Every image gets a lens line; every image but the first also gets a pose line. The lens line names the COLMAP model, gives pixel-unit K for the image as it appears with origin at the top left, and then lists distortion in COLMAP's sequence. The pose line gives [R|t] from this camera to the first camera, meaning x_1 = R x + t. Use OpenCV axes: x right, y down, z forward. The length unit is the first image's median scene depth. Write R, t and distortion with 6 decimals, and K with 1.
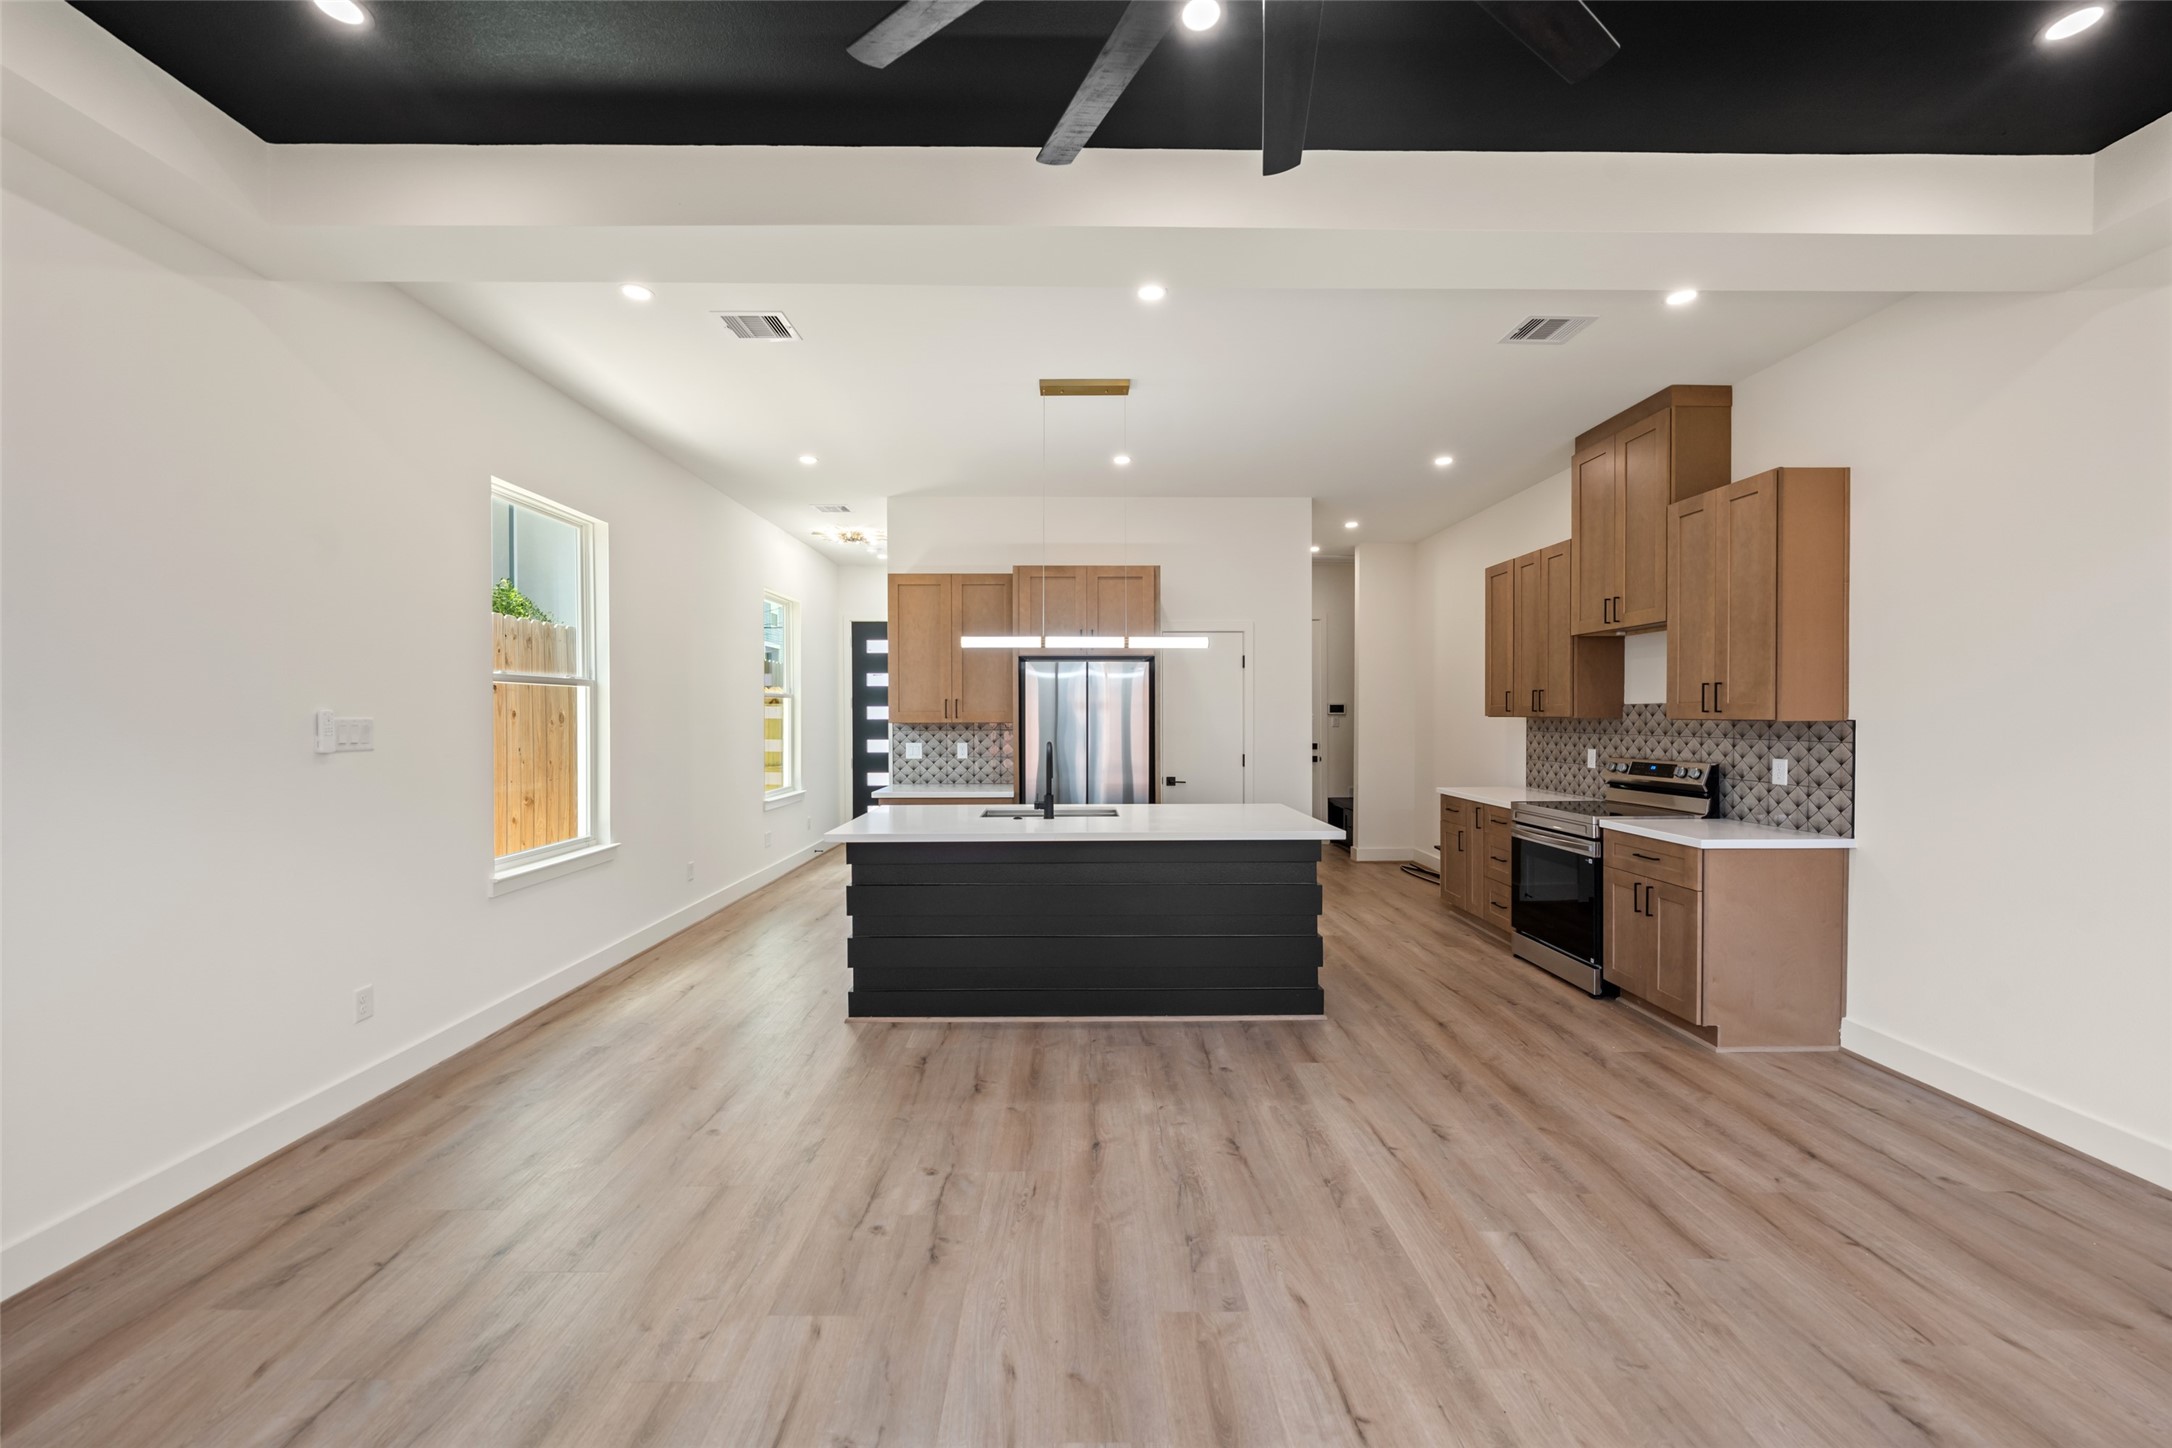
lens RADIAL K [[801.2, 0, 1078.8], [0, 801.2, 720.7], [0, 0, 1]] dist [-0.000556, -0.000396]
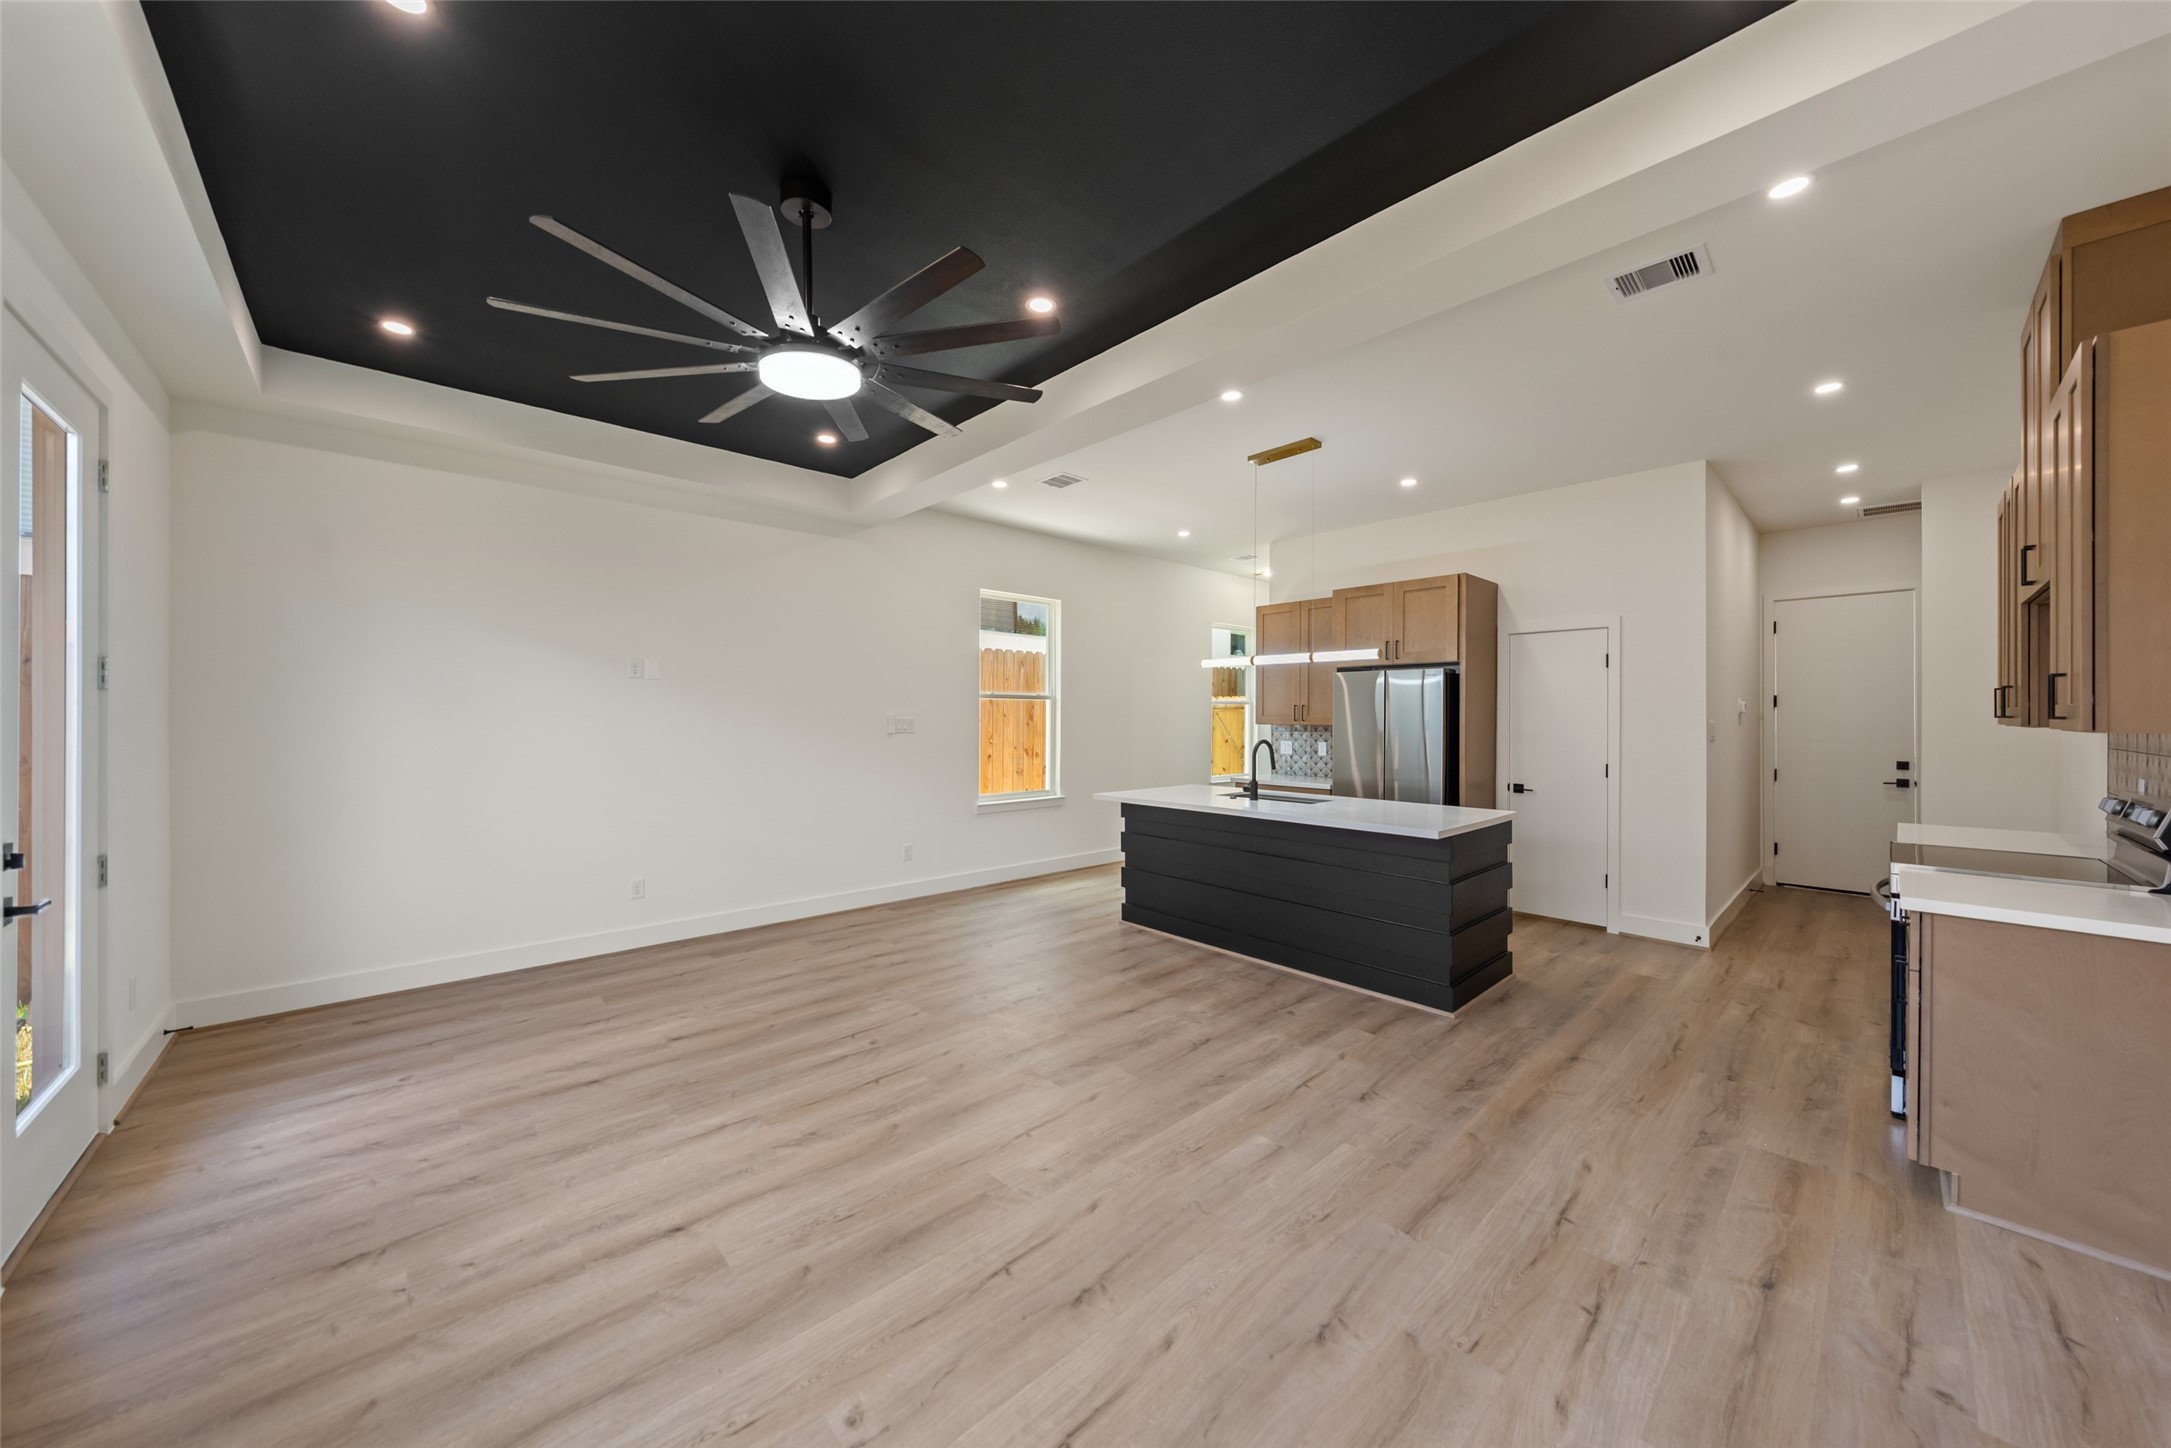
lens RADIAL K [[750.8, 0, 1085.4], [0, 750.8, 720.0], [0, 0, 1]] dist [-0.005588, -0.000020]
pose [[0.671173, 0.007442, -0.741263, 0.748340], [-0.010412, 0.999946, 0.000612, -0.003473], [0.741227, 0.007307, 0.671214, 0.007389]]
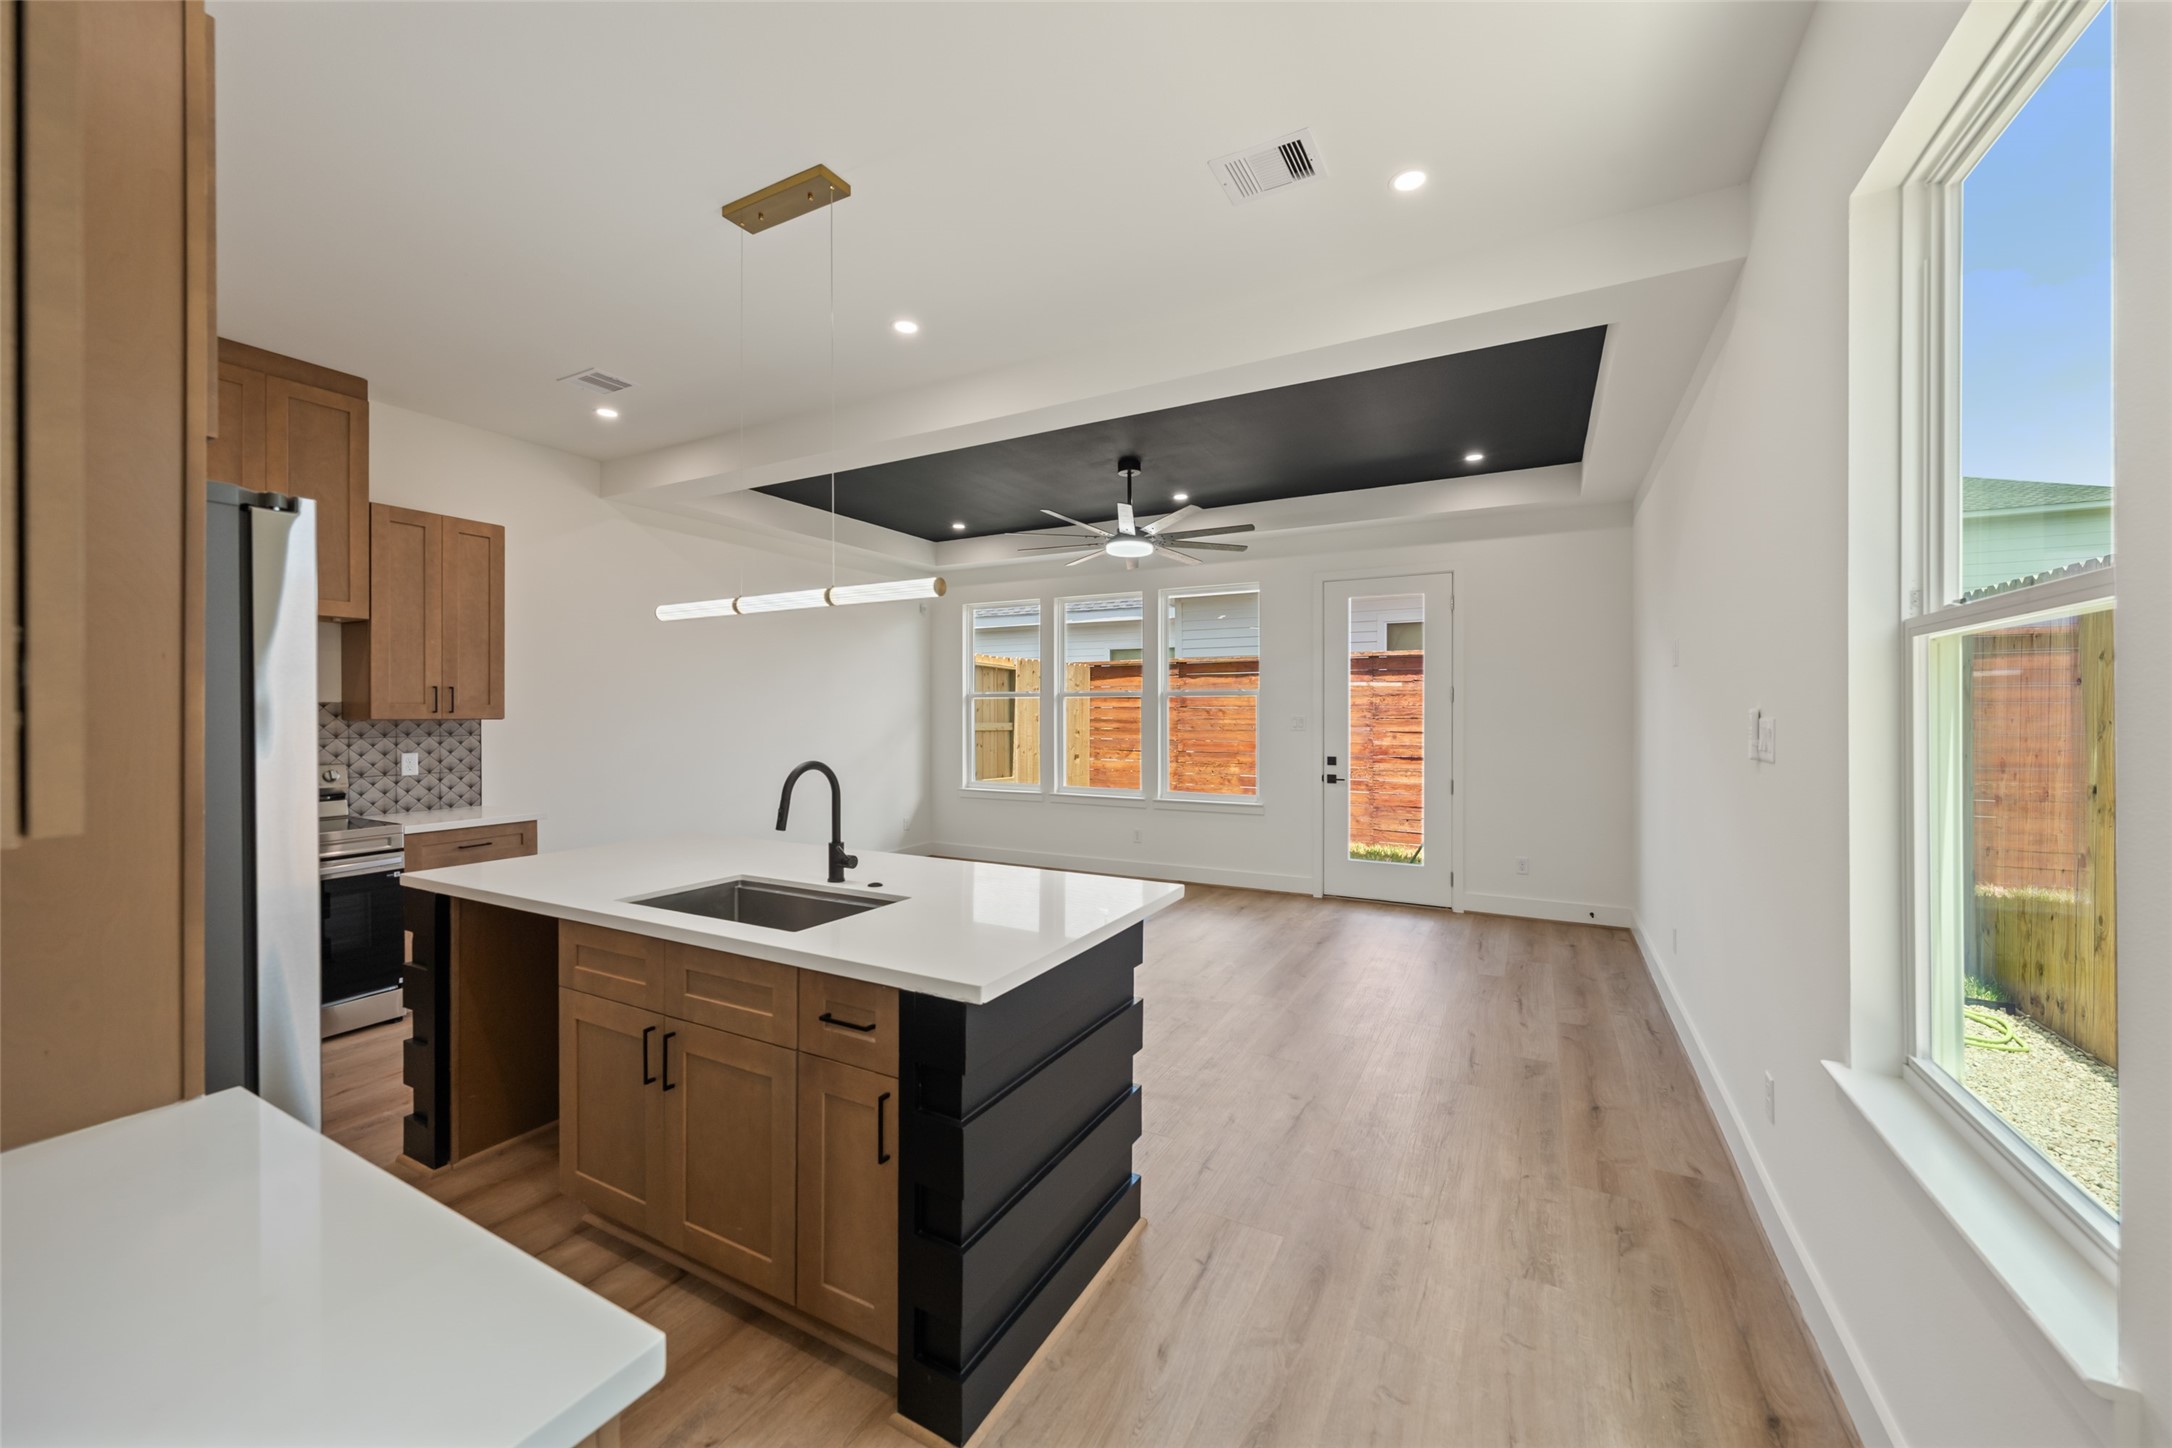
lens RADIAL K [[840.9, 0, 1073.6], [0, 840.9, 711.7], [0, 0, 1]] dist [0.000811, 0.000030]
pose [[-0.872684, 0.000998, 0.488285, -0.591004], [0.004648, 0.999970, 0.006263, -0.016280], [-0.488264, 0.007735, -0.872662, 1.682296]]
